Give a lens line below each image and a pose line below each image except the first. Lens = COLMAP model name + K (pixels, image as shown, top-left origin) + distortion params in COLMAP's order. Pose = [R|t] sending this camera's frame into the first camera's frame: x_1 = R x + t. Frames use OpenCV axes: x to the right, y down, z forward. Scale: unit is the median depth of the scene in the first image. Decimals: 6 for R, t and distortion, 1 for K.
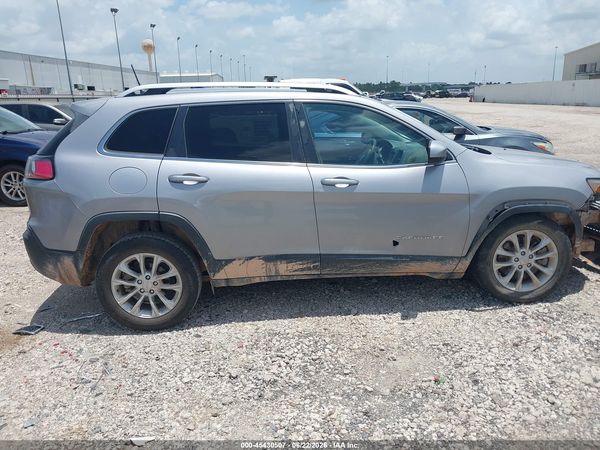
lens RADIAL K [[472.6, 0, 301.6], [0, 472.6, 233.2], [0, 0, 1]] dist [0.011154, -0.003744]
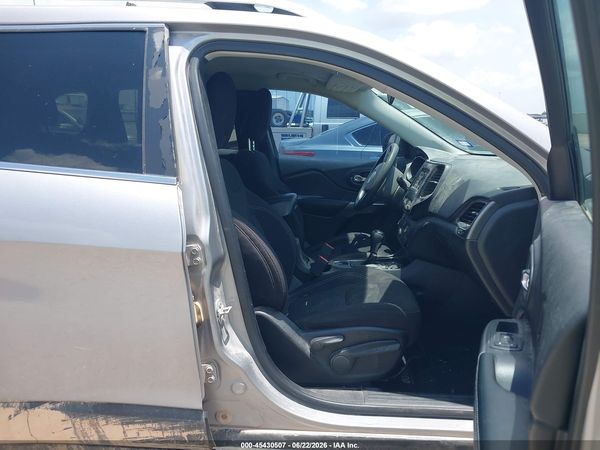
lens RADIAL K [[472.6, 0, 301.6], [0, 472.6, 233.2], [0, 0, 1]] dist [0.011154, -0.003744]
pose [[0.991712, 0.059101, -0.114085, 0.156616], [-0.064223, 0.997062, -0.041748, -0.090867], [0.111282, 0.048729, 0.992593, 0.615043]]
